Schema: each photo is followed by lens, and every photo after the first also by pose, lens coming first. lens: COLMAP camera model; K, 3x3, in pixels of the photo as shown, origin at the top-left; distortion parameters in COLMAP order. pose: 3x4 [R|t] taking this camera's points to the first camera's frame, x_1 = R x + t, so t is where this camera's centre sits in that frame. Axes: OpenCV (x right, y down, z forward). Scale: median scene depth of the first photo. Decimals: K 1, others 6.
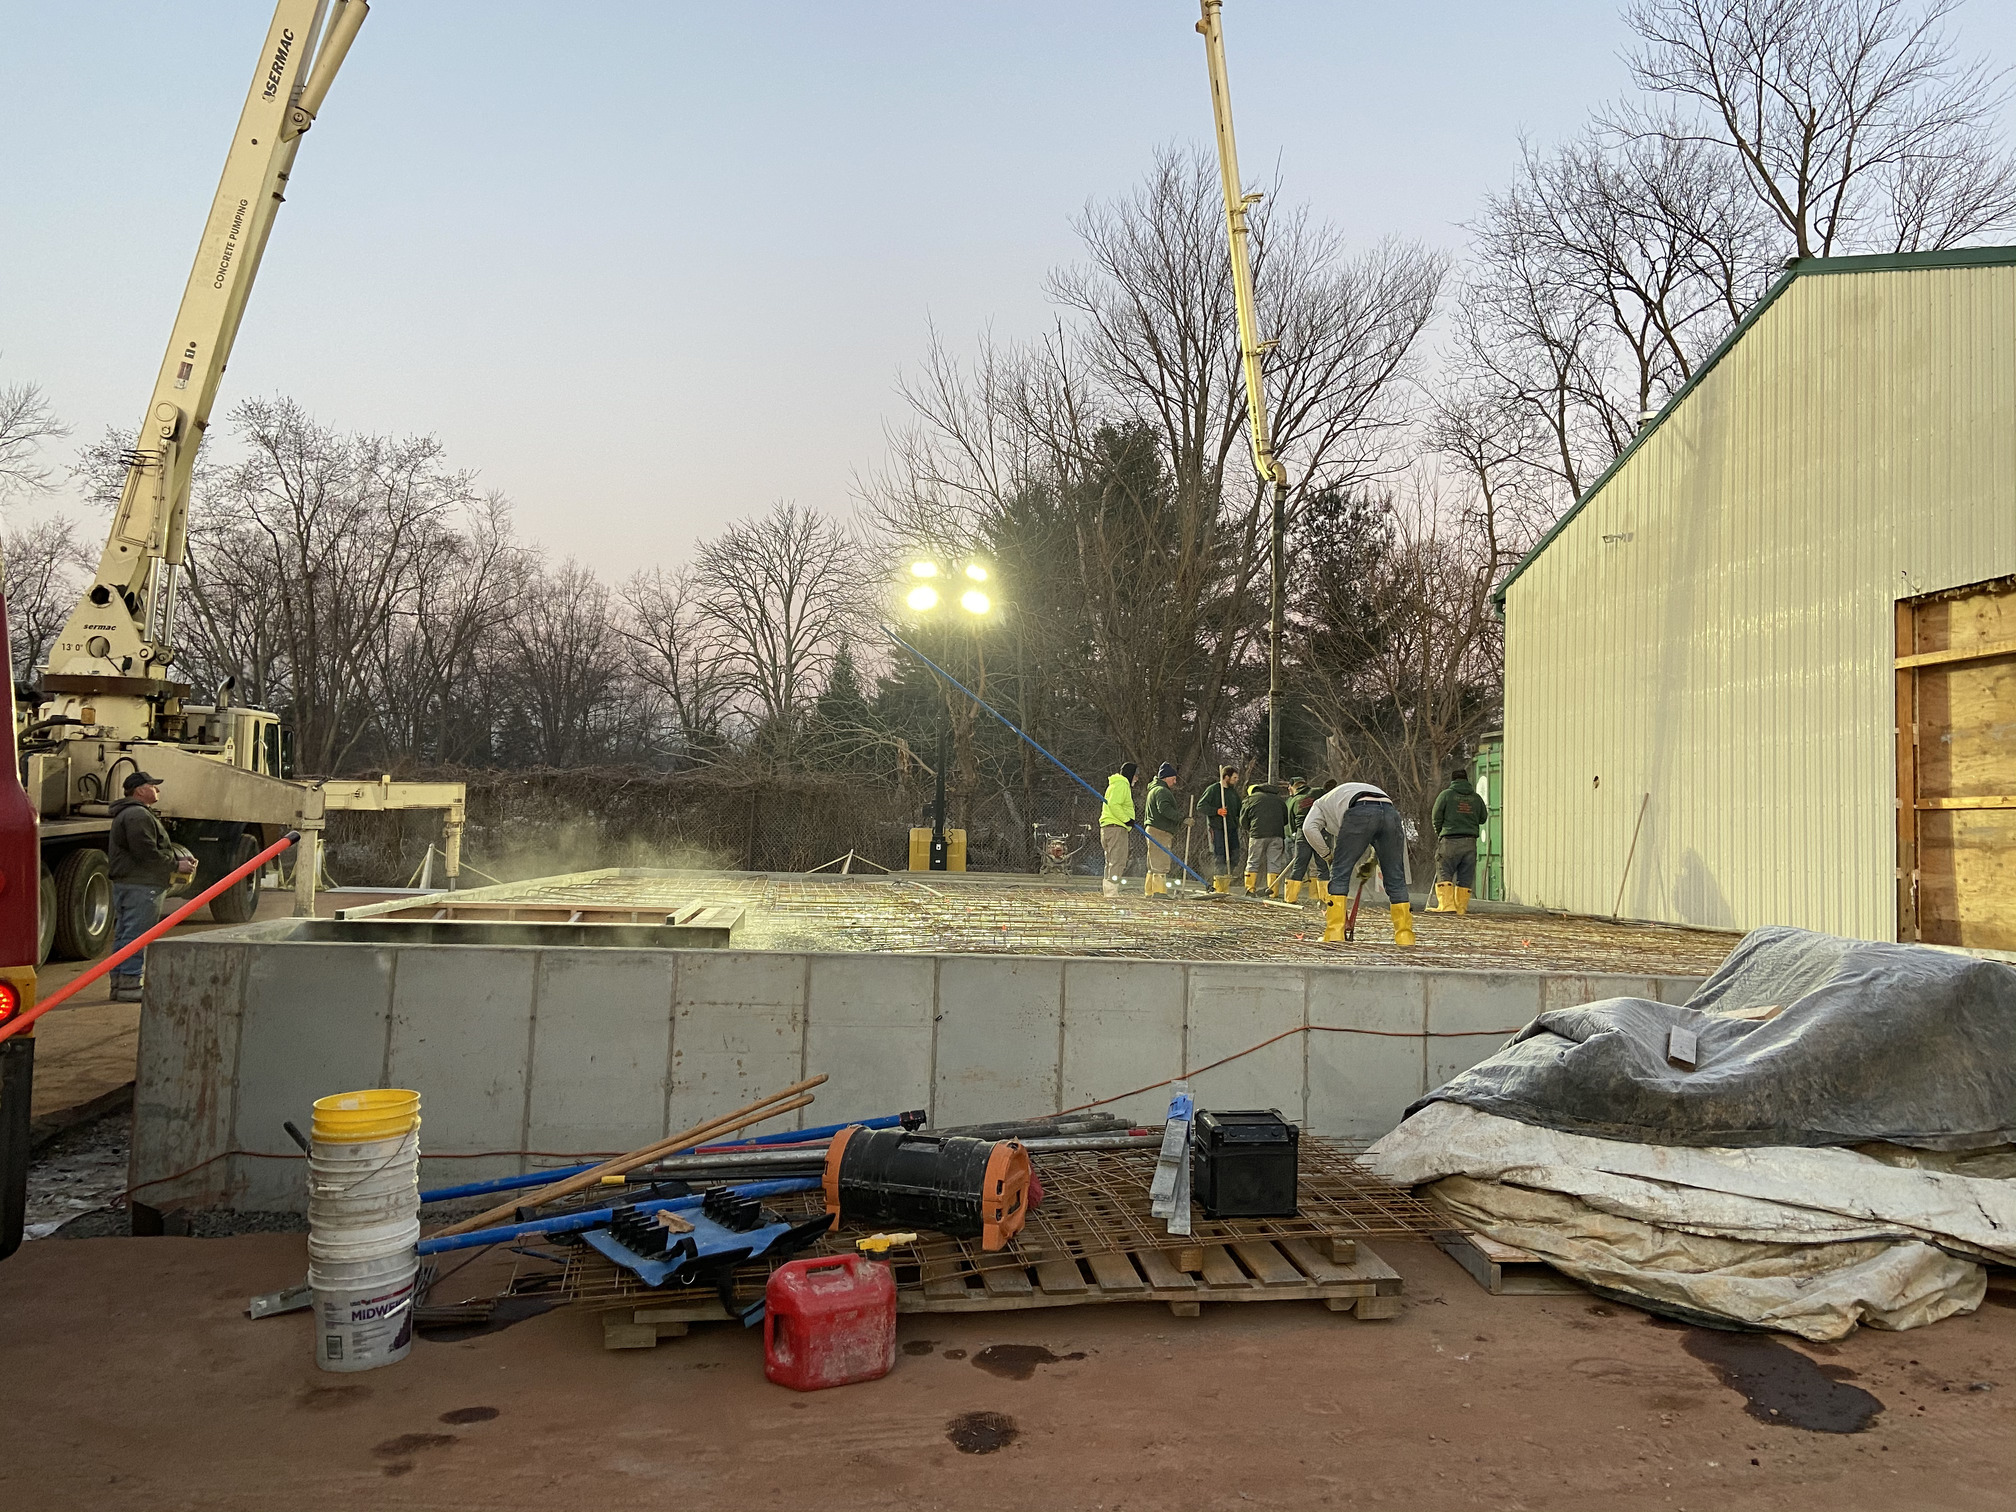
lens RADIAL K [[1575.1, 0, 1008.0], [0, 1575.1, 756.0], [0, 0, 1]] dist [0.059080, -0.002846]
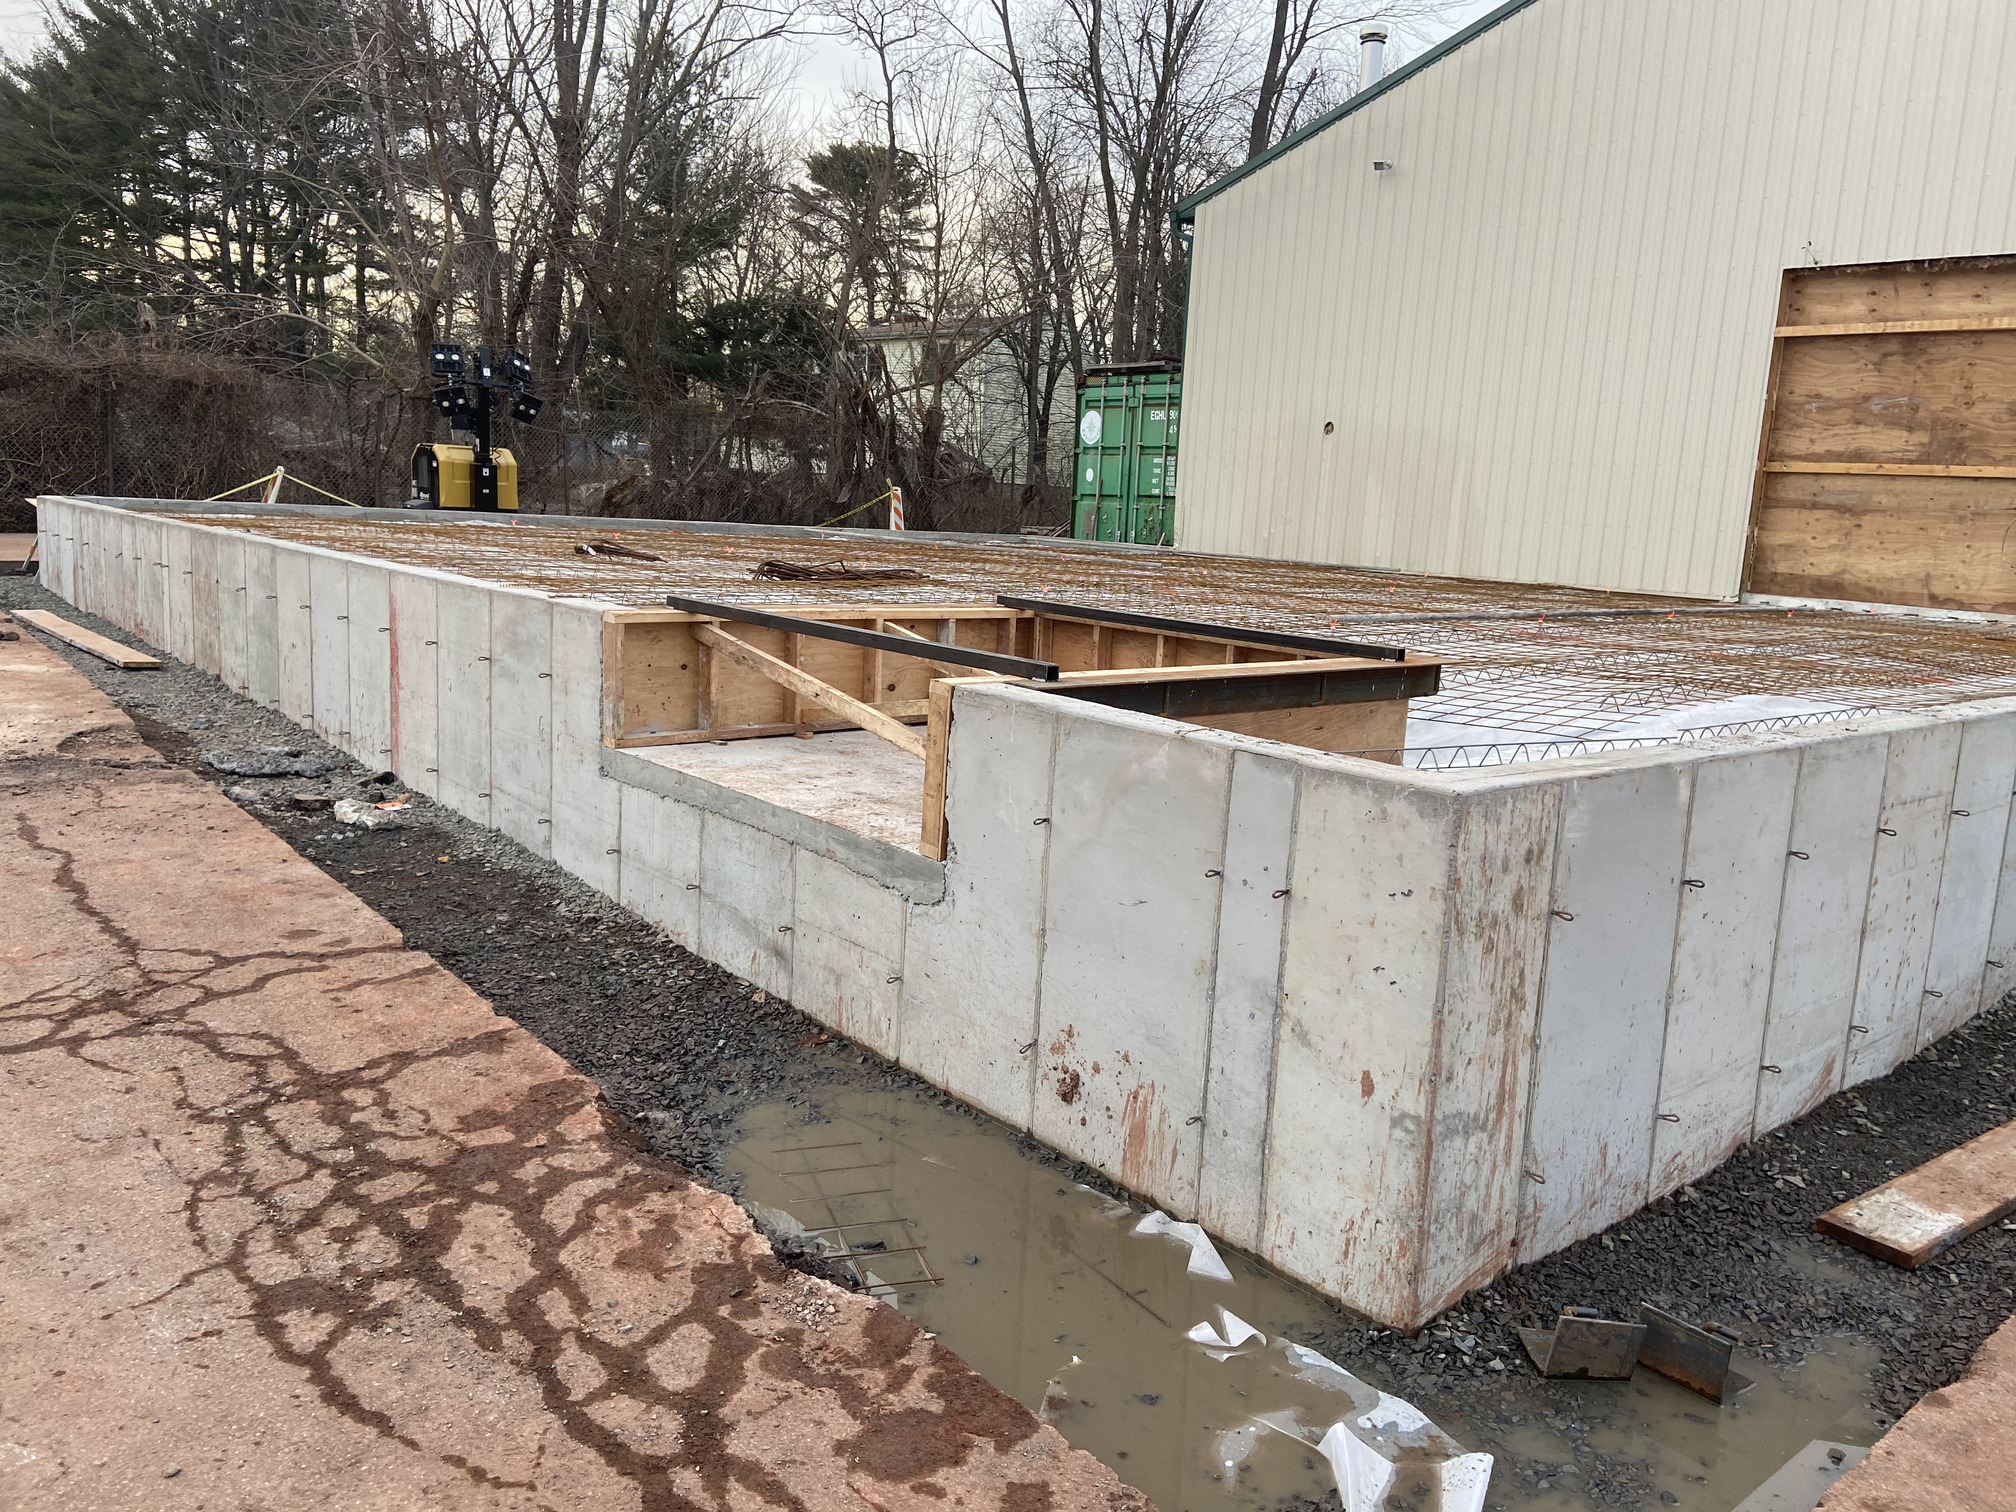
lens RADIAL K [[1575.1, 0, 1008.0], [0, 1575.1, 756.0], [0, 0, 1]] dist [0.059080, -0.002846]
pose [[0.813713, -0.085072, 0.575007, -0.510111], [-0.058112, 0.972370, 0.226098, 0.004881], [-0.578354, -0.217394, 0.786286, 0.402746]]
